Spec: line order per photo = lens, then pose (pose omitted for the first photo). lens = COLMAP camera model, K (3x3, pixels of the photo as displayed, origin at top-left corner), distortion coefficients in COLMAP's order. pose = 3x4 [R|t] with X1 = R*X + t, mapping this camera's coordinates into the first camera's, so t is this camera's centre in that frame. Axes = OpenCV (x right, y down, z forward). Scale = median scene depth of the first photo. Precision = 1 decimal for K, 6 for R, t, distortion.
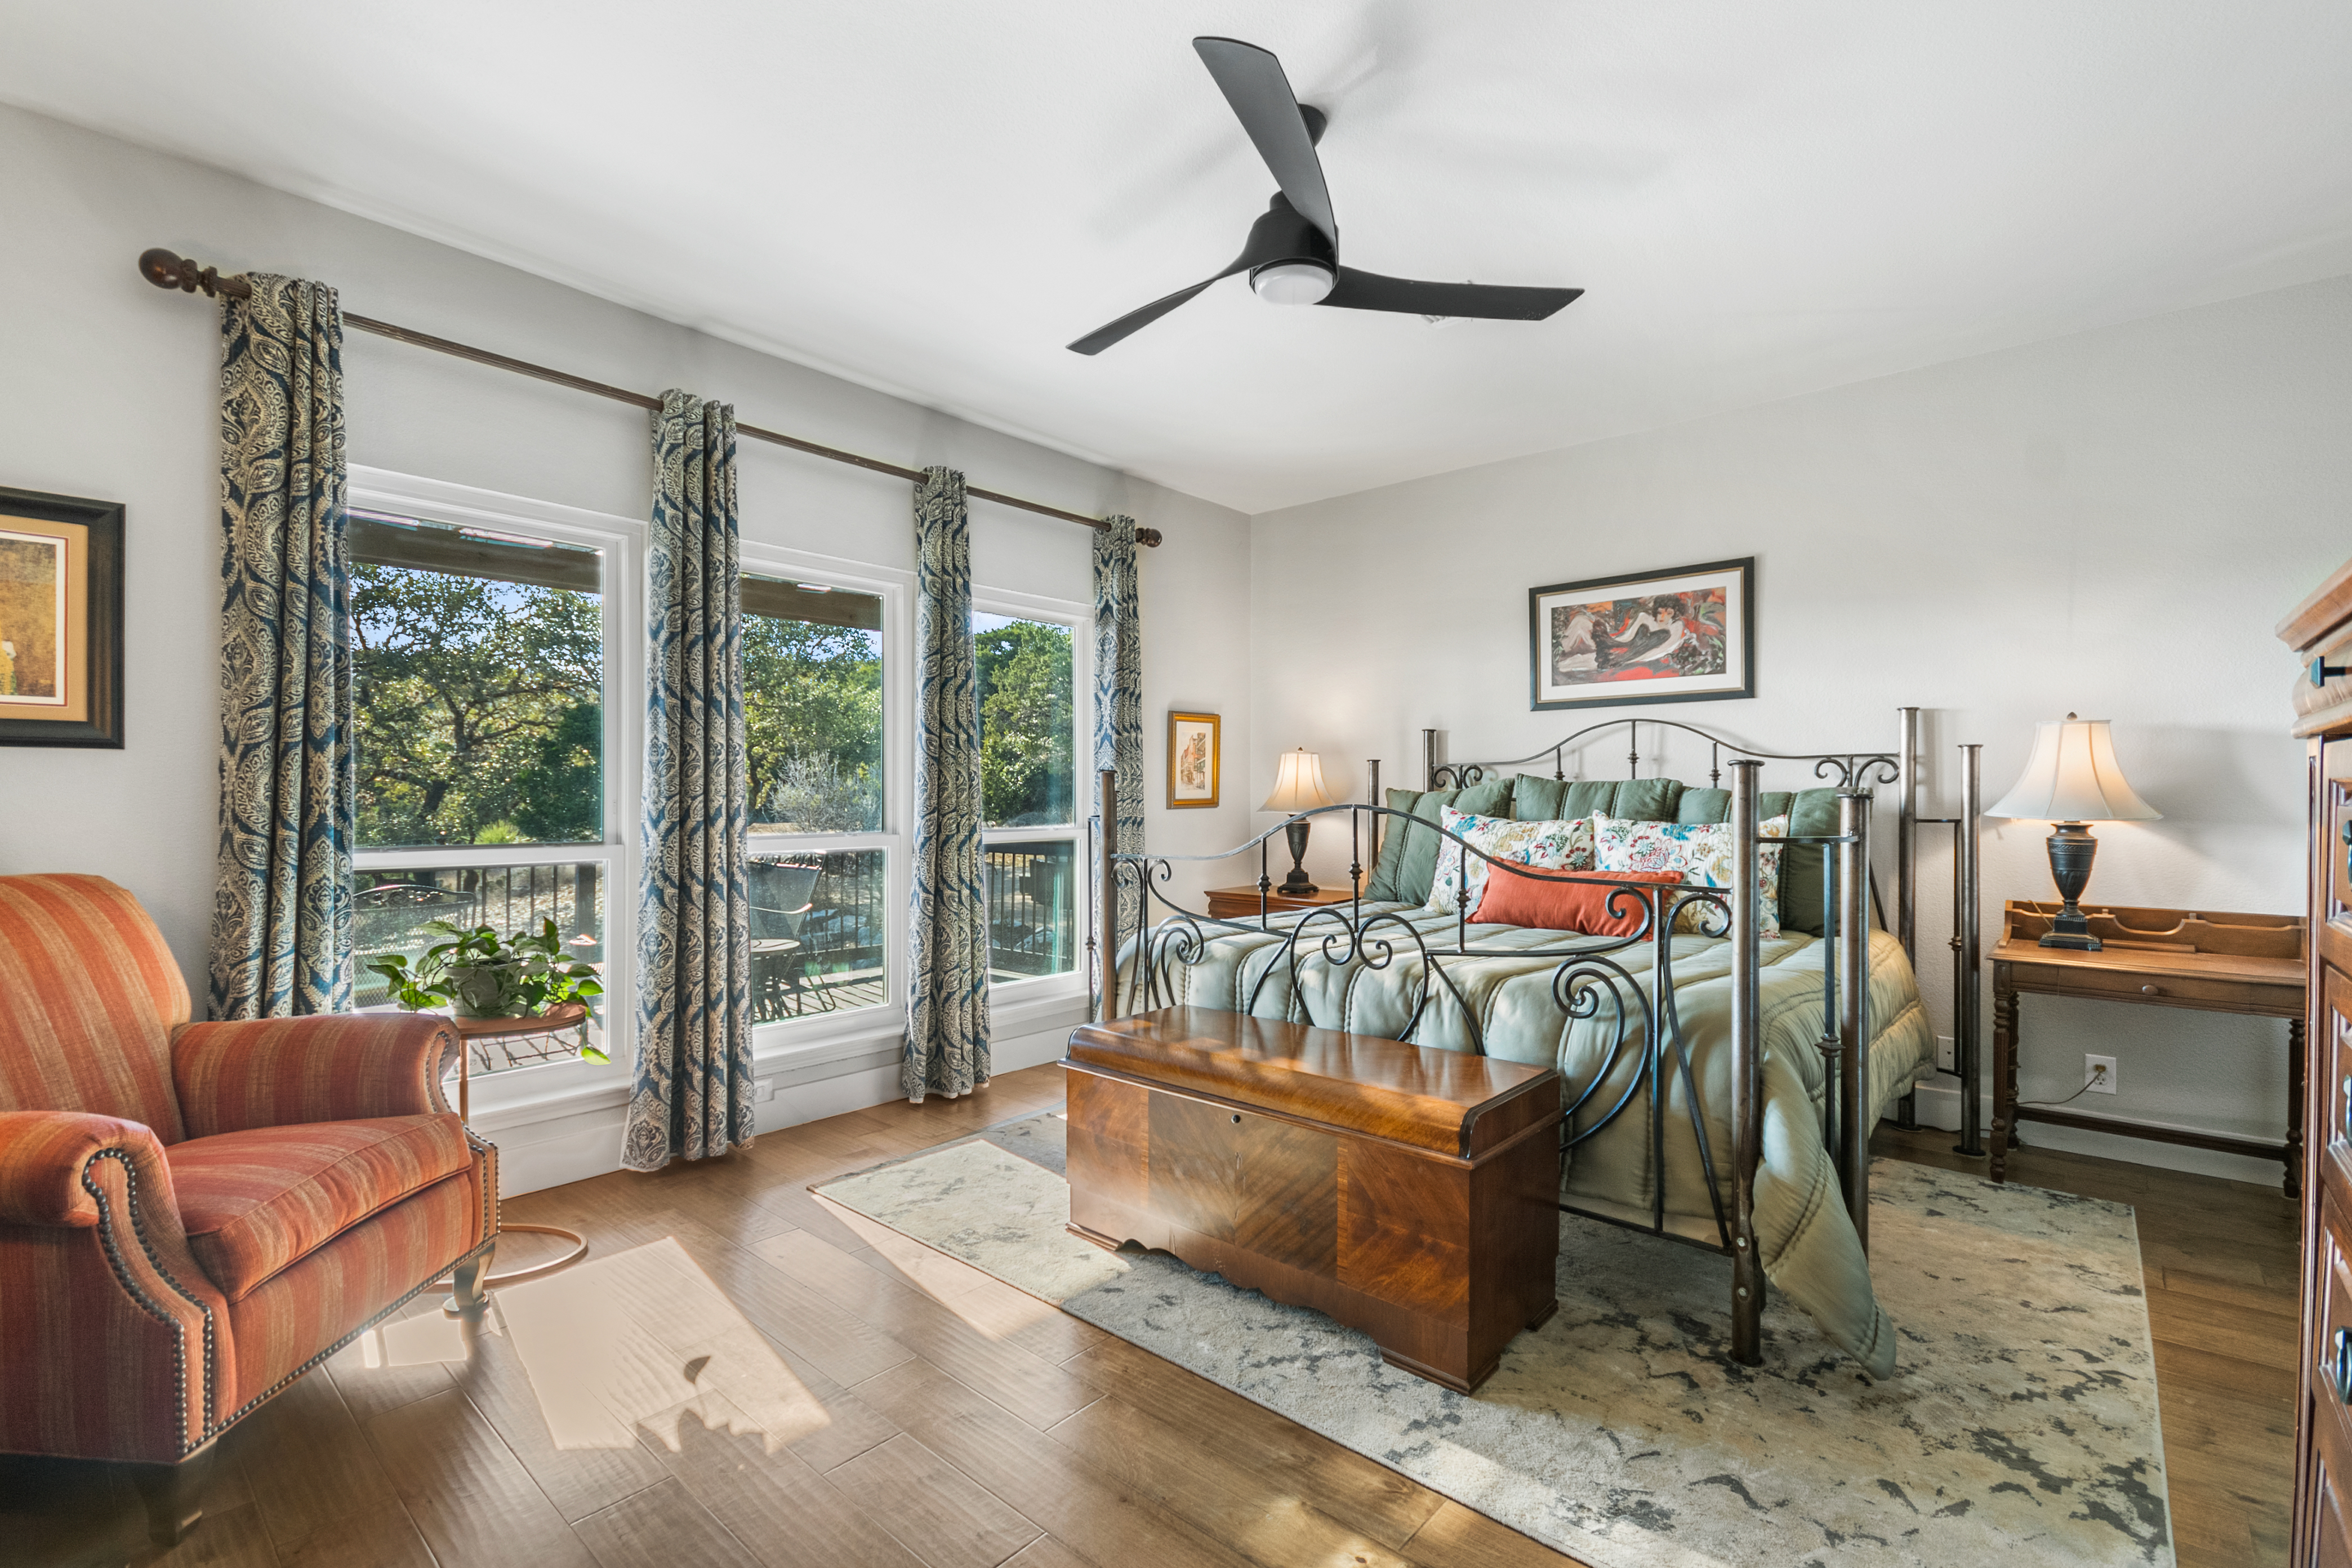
lens RADIAL K [[1048.9, 0, 1177.1], [0, 1048.9, 798.2], [0, 0, 1]] dist [-0.003931, -0.001053]
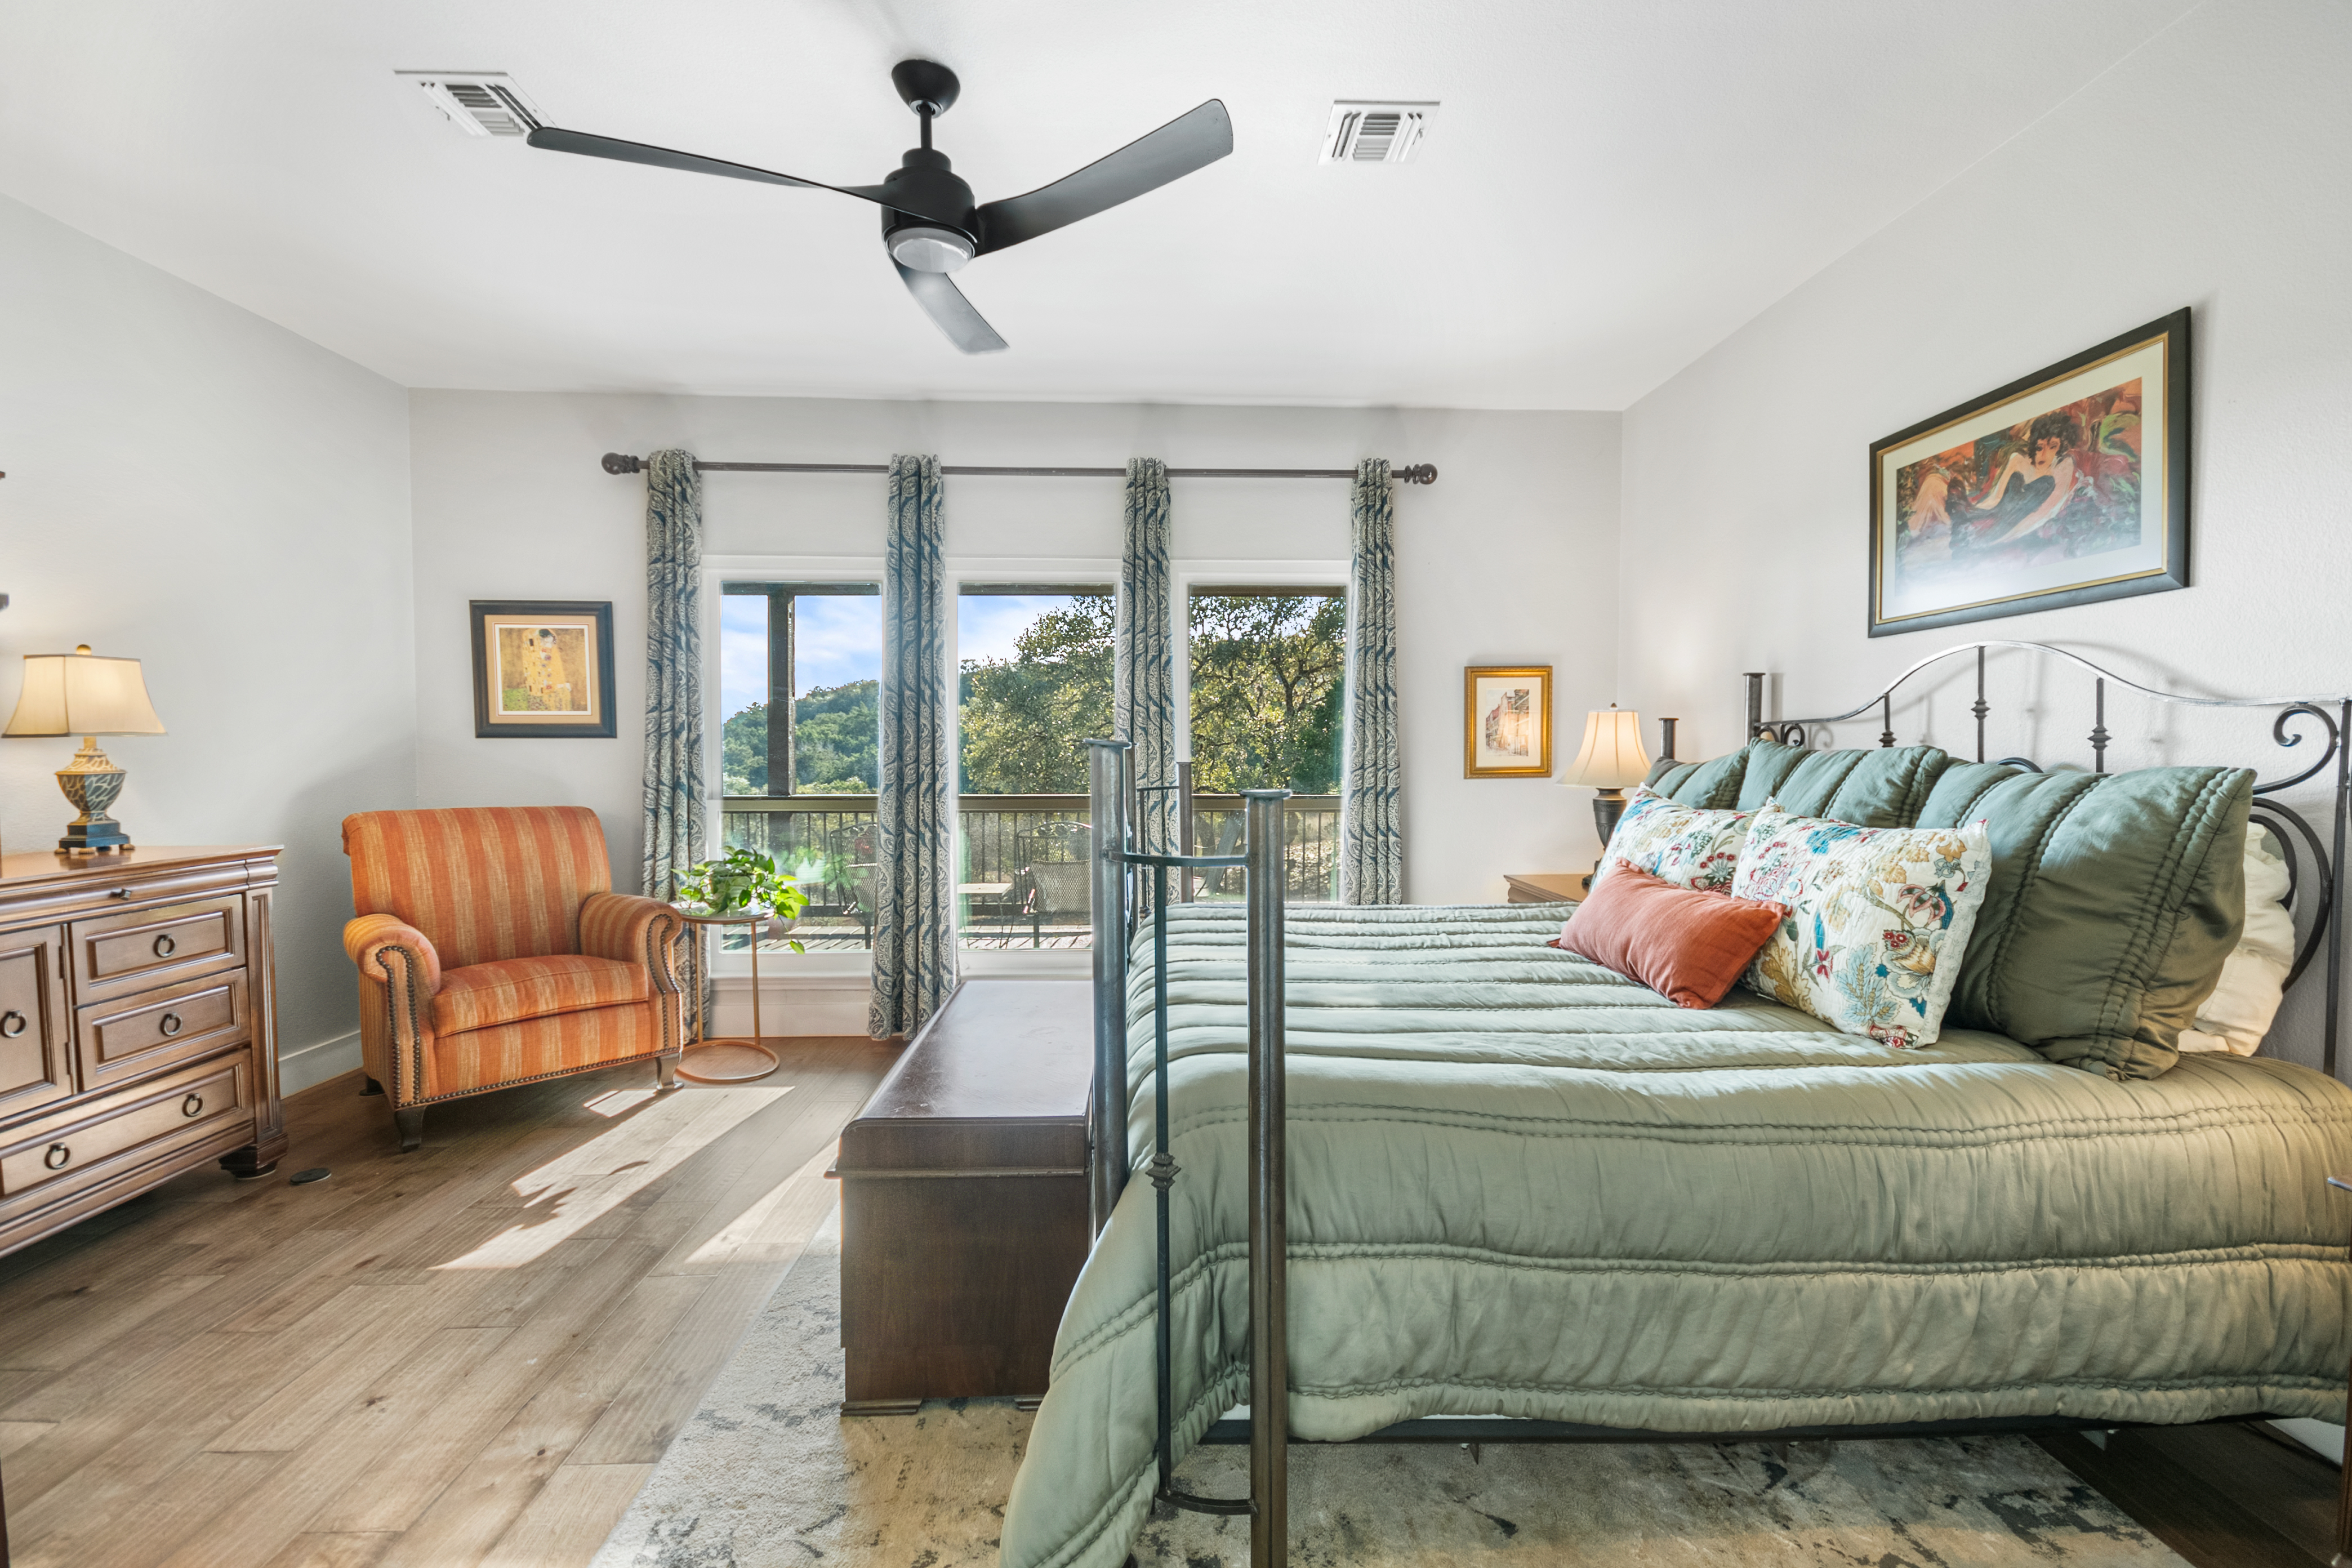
lens RADIAL K [[1016.0, 0, 1176.0], [0, 1016.0, 784.0], [0, 0, 1]] dist [0.000645, -0.000074]
pose [[0.688082, 0.024531, -0.725218, 0.565807], [-0.000461, 0.999443, 0.033369, -0.016312], [0.725633, -0.022626, 0.687710, 0.300684]]
